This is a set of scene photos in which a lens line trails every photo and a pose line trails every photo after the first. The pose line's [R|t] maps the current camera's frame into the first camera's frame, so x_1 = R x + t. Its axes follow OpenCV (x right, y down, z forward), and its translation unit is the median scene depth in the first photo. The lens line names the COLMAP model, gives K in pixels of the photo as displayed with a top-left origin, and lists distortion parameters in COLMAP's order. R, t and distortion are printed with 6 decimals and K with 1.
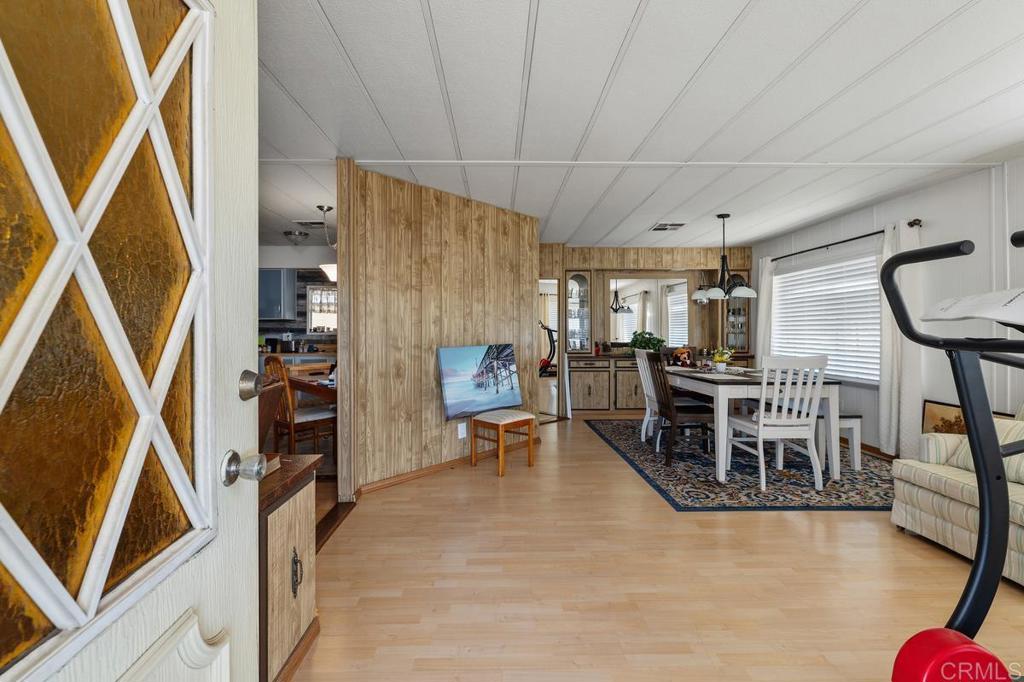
lens RADIAL K [[444.3, 0, 511.7], [0, 444.3, 334.5], [0, 0, 1]] dist [0.000910, -0.000552]
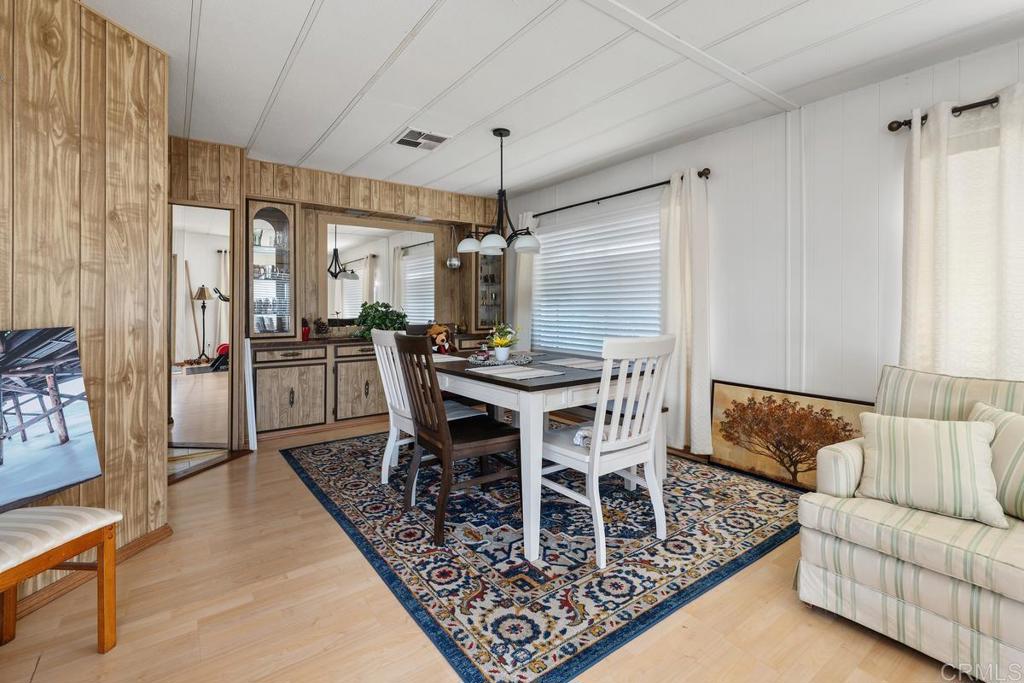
lens RADIAL K [[444.3, 0, 506.1], [0, 444.3, 300.5], [0, 0, 1]] dist [0.000910, -0.000552]
pose [[0.824054, 0.006971, 0.566468, 0.094251], [0.005186, 0.999790, -0.019848, 0.007146], [-0.566487, 0.019294, 0.823844, 0.430801]]
